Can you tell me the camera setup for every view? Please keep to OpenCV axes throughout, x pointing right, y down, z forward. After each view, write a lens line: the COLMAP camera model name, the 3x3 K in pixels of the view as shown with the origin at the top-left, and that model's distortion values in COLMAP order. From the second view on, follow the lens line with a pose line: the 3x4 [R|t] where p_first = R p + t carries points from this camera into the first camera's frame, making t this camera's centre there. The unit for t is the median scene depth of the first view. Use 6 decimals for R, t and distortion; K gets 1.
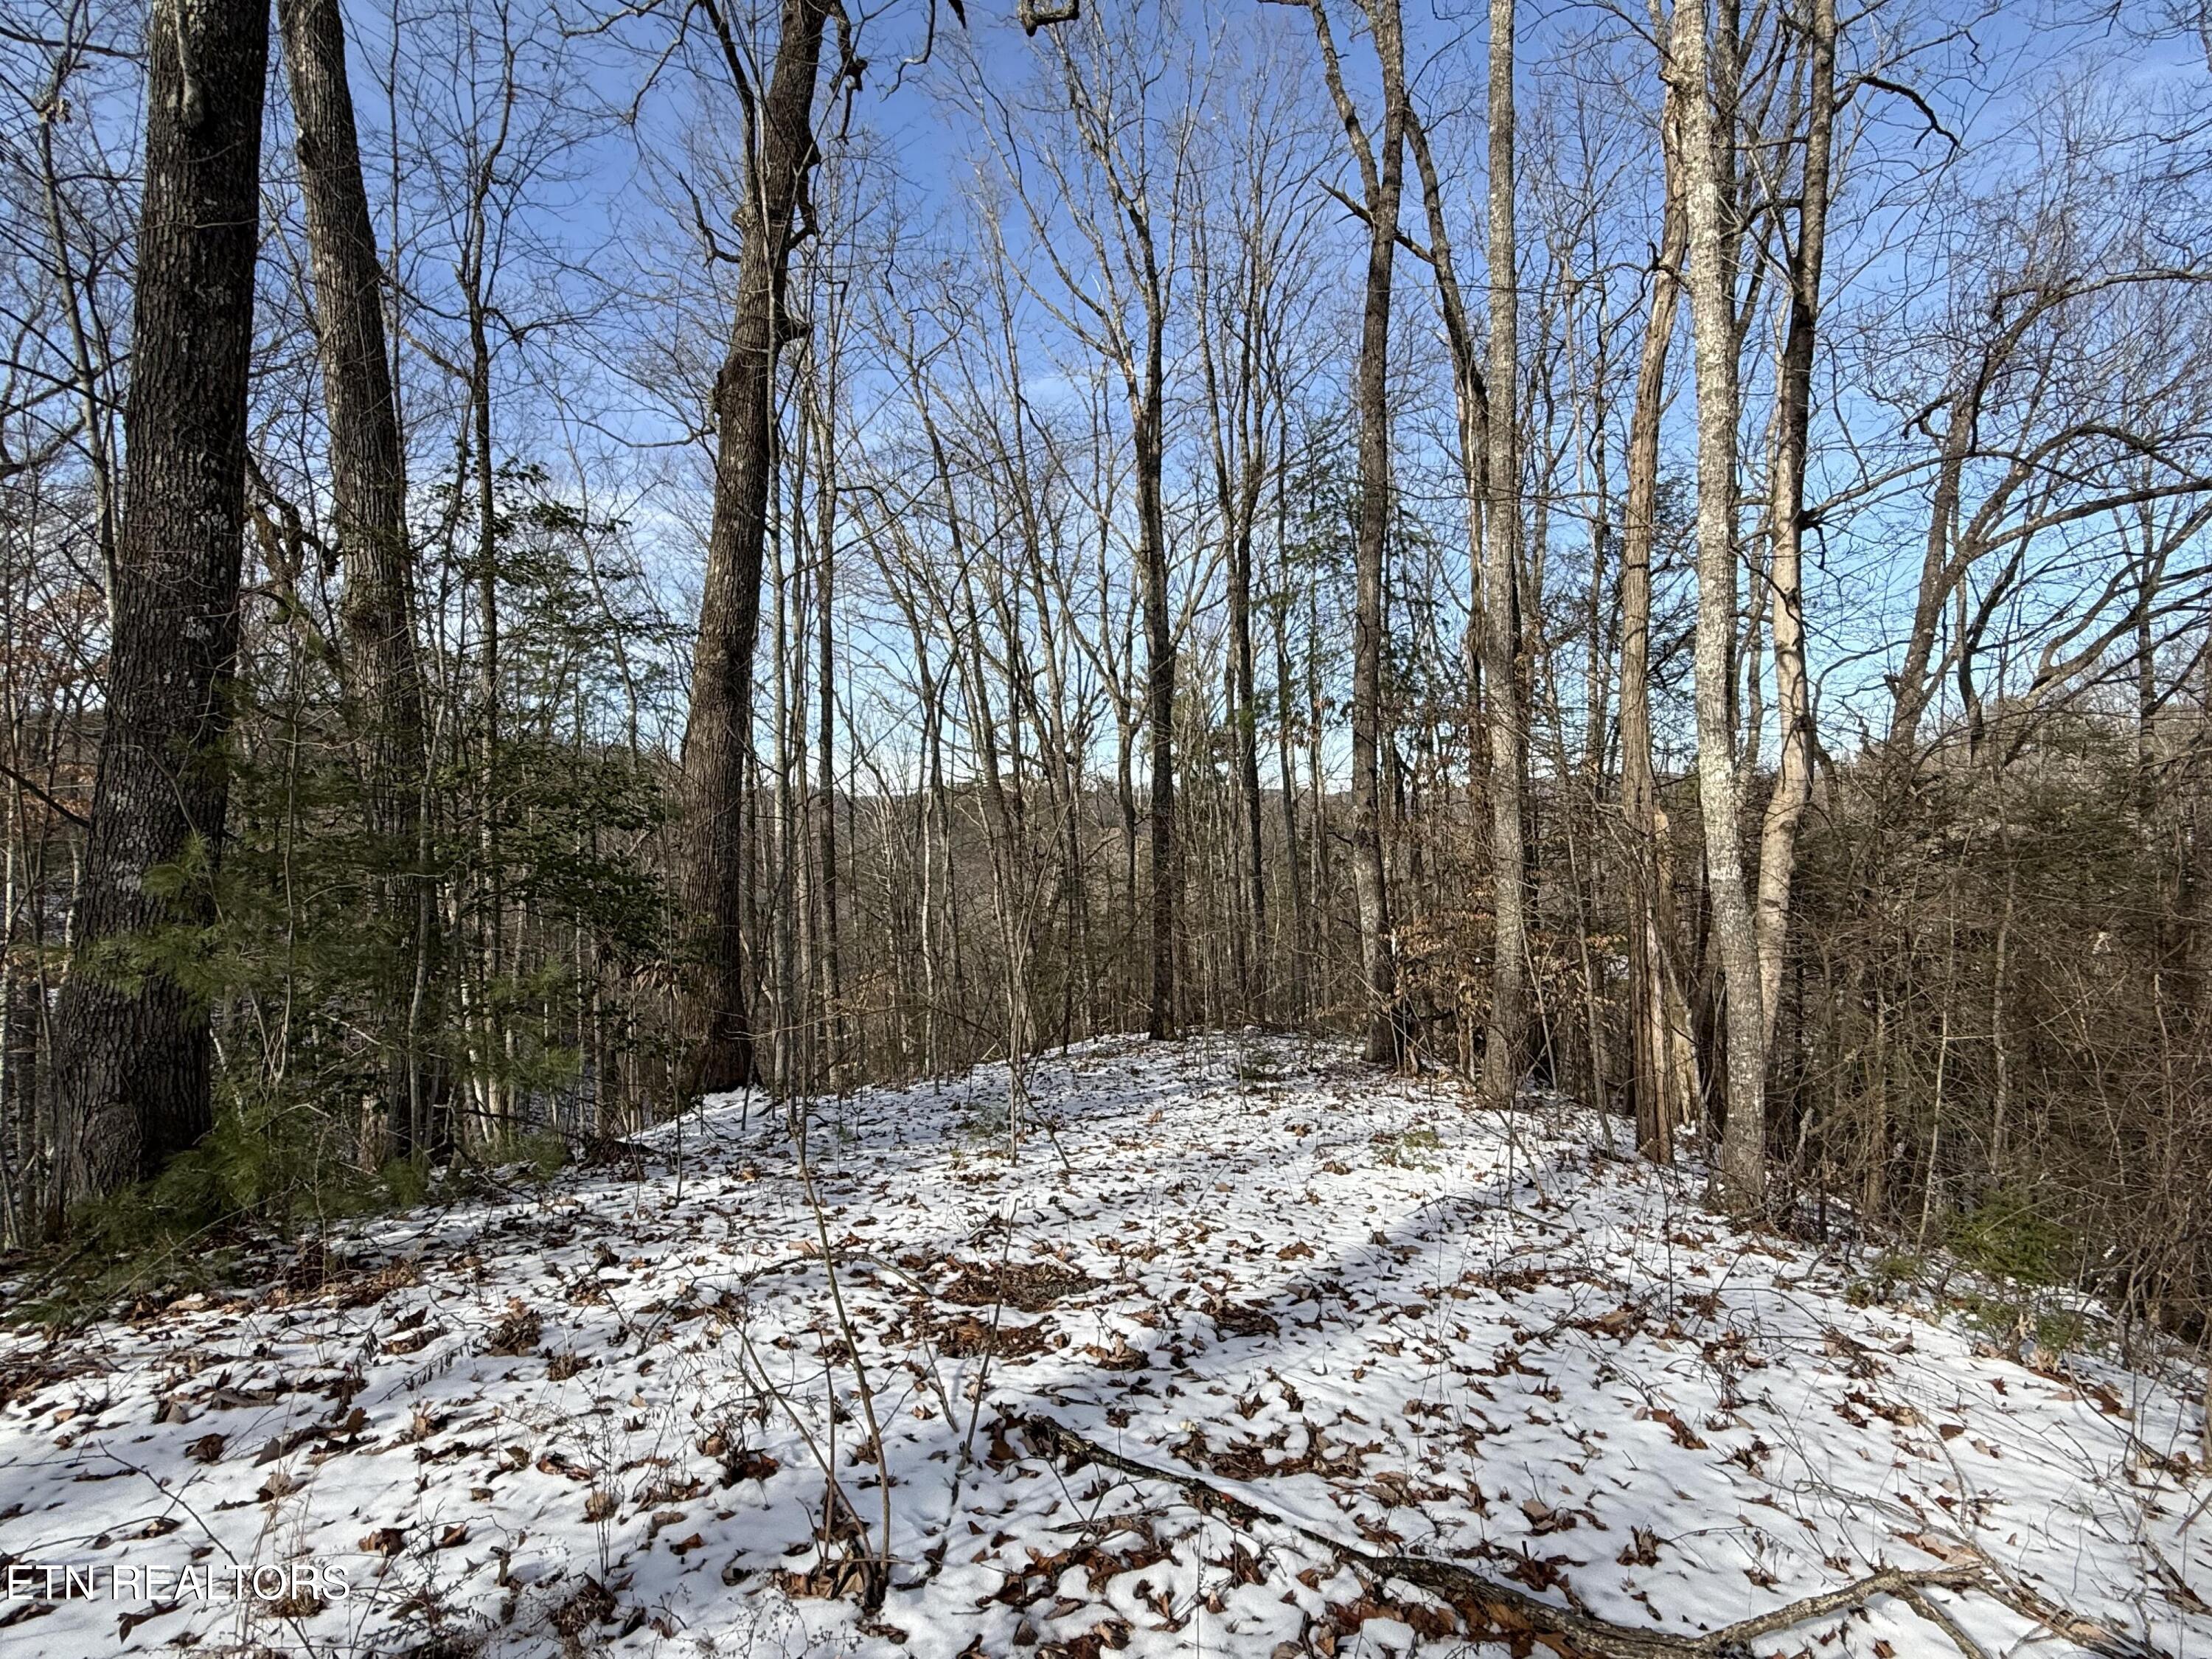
lens RADIAL K [[1110.7, 0, 1102.4], [0, 1110.7, 842.1], [0, 0, 1]] dist [-0.001144, 0.000127]
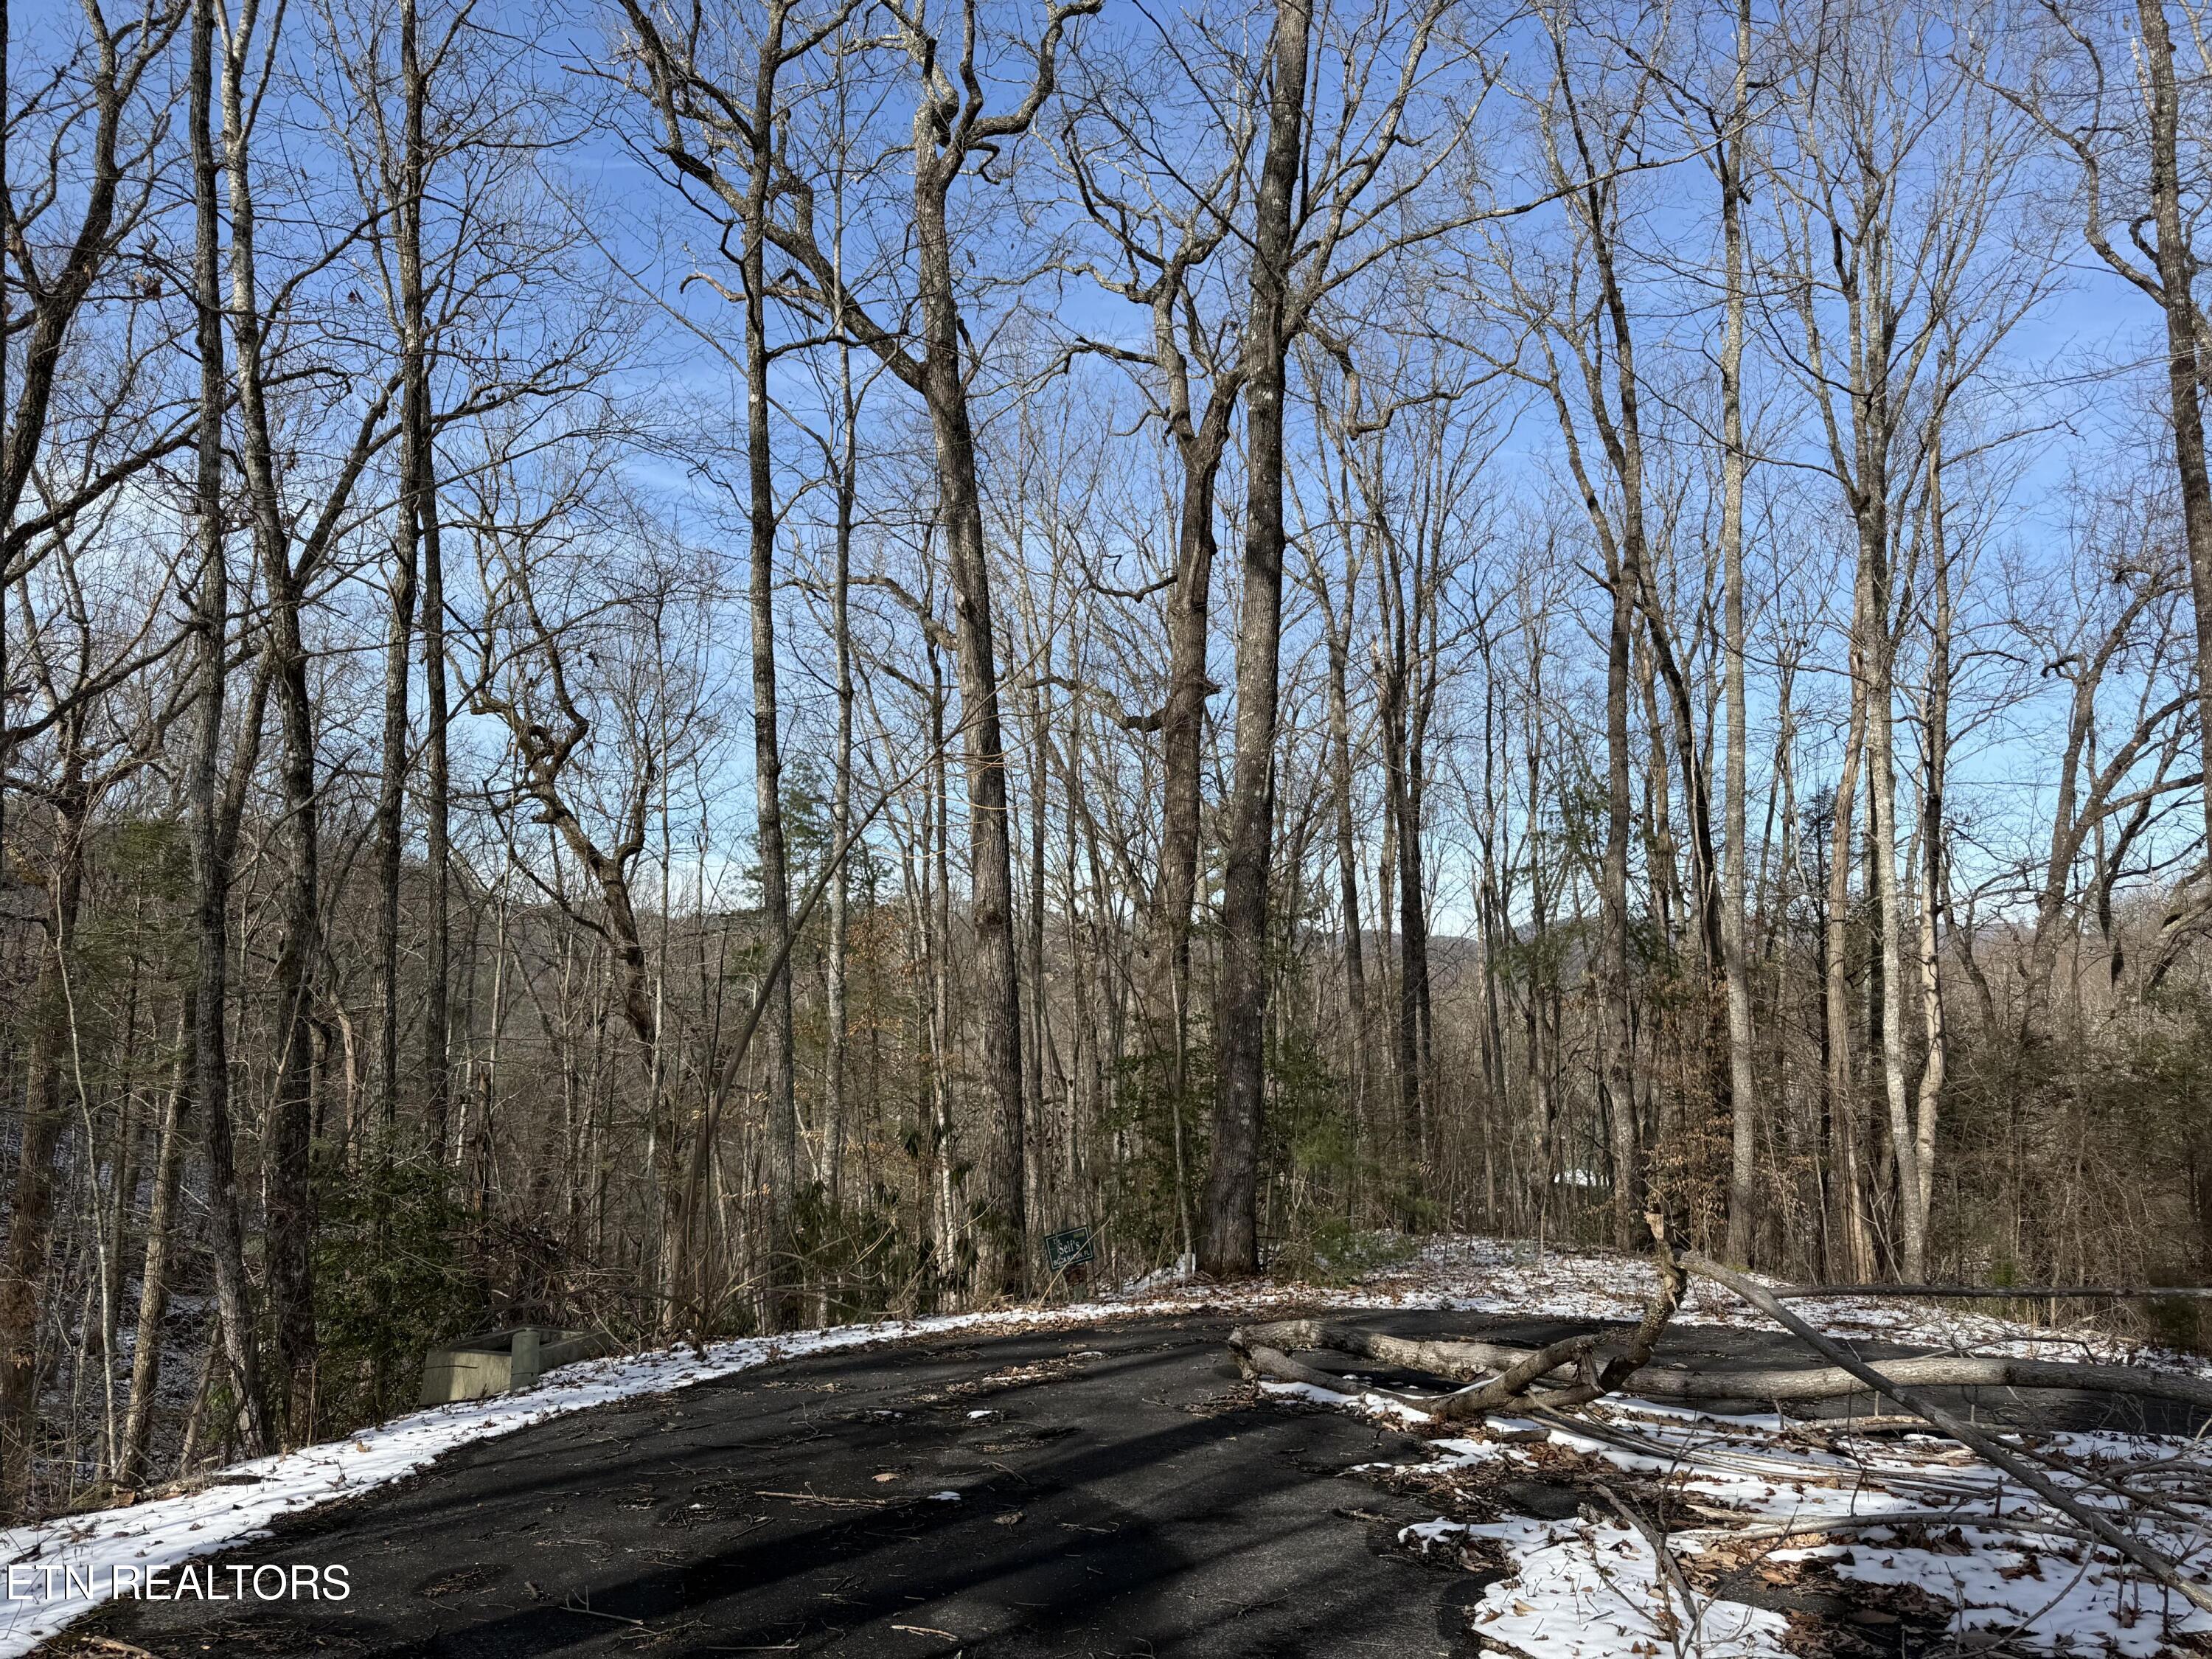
lens RADIAL K [[1570.8, 0, 1109.7], [0, 1570.8, 834.0], [0, 0, 1]] dist [0.010961, -0.001205]
pose [[0.997779, 0.031304, 0.058797, -0.788284], [-0.025262, 0.994583, -0.100826, -0.136767], [-0.061635, 0.099116, 0.993165, -1.347117]]
